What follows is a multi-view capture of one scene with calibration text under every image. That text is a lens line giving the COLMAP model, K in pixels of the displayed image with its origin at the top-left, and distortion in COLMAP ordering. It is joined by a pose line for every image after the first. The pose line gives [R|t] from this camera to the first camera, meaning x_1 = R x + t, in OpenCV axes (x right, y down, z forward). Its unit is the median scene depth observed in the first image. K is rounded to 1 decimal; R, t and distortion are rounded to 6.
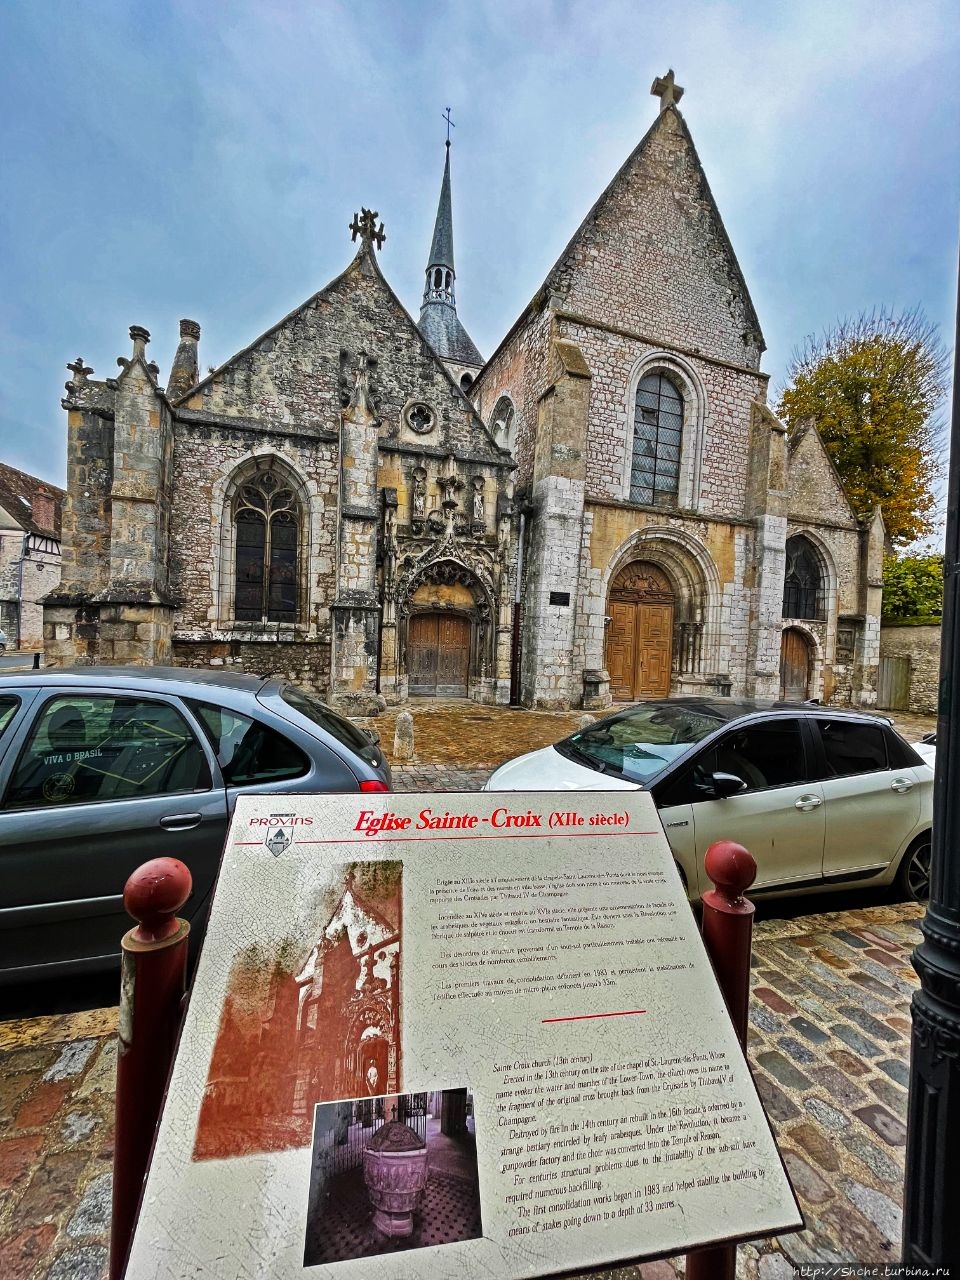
lens RADIAL K [[506.3, 0, 478.1], [0, 506.3, 637.2], [0, 0, 1]] dist [-0.004444, 0.000926]
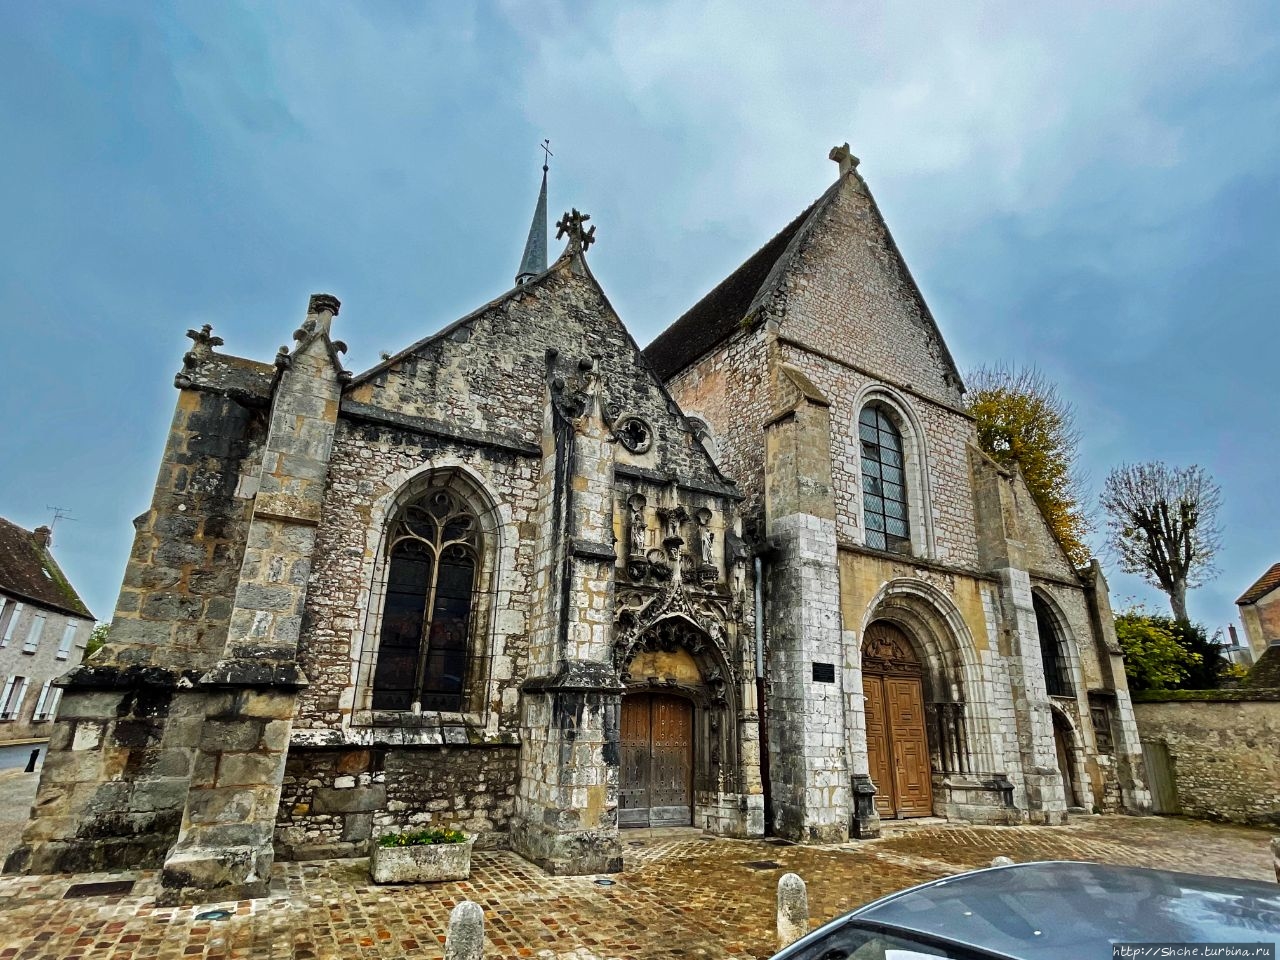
lens RADIAL K [[649.2, 0, 638.8], [0, 649.2, 487.9], [0, 0, 1]] dist [-0.000960, -0.002325]
pose [[0.980276, 0.054113, 0.190080, -0.301138], [0.011285, 0.944889, -0.327197, -0.023724], [-0.197310, 0.322889, 0.925641, 0.089754]]
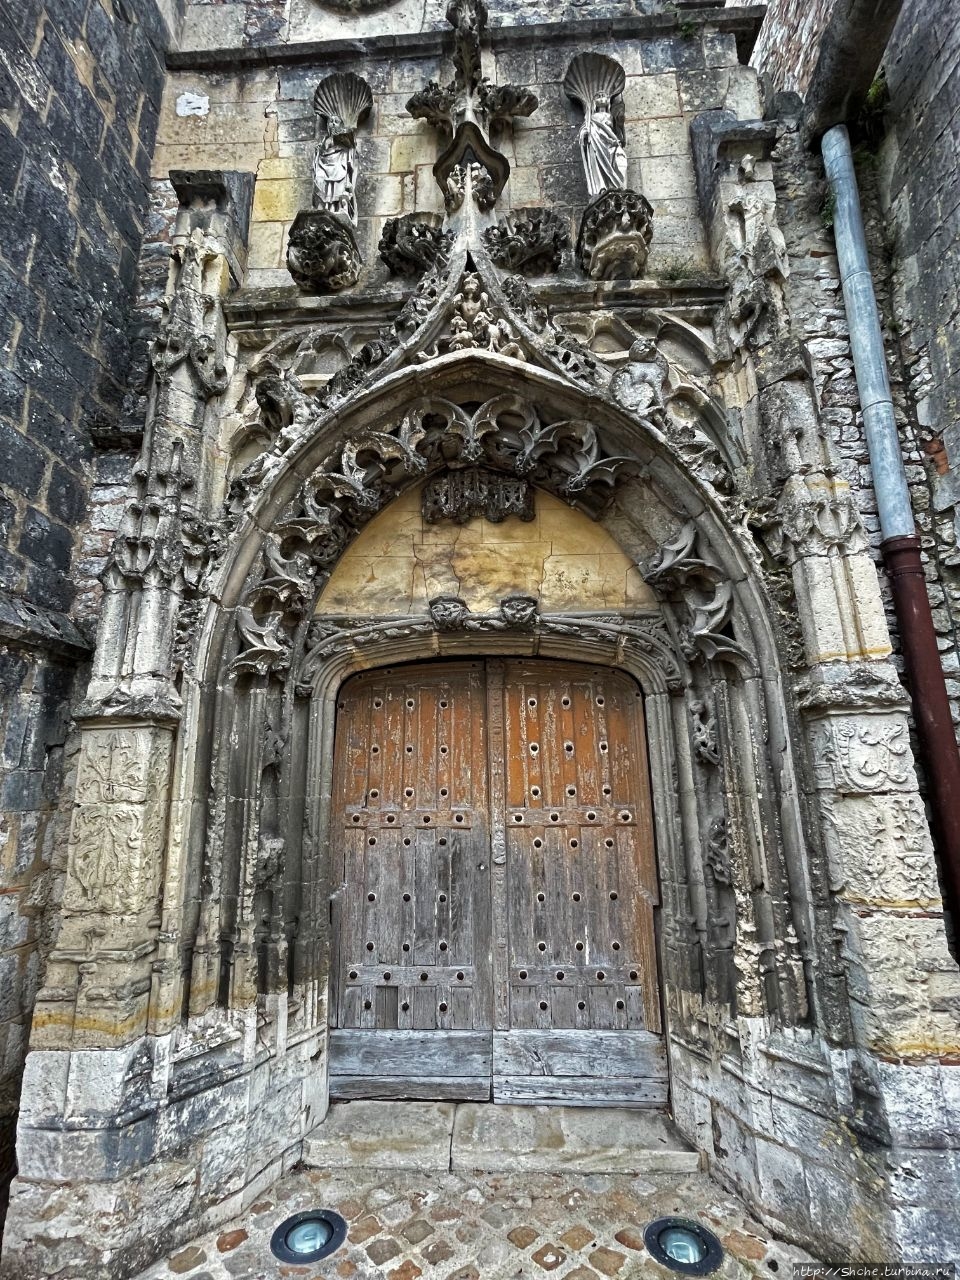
lens RADIAL K [[596.8, 0, 477.8], [0, 596.8, 641.2], [0, 0, 1]] dist [-0.000944, 0.000540]
pose [[0.931314, -0.137008, -0.337467, 0.008805], [0.052899, 0.967608, -0.246854, 0.008486], [0.360356, 0.212047, 0.908394, 0.817856]]
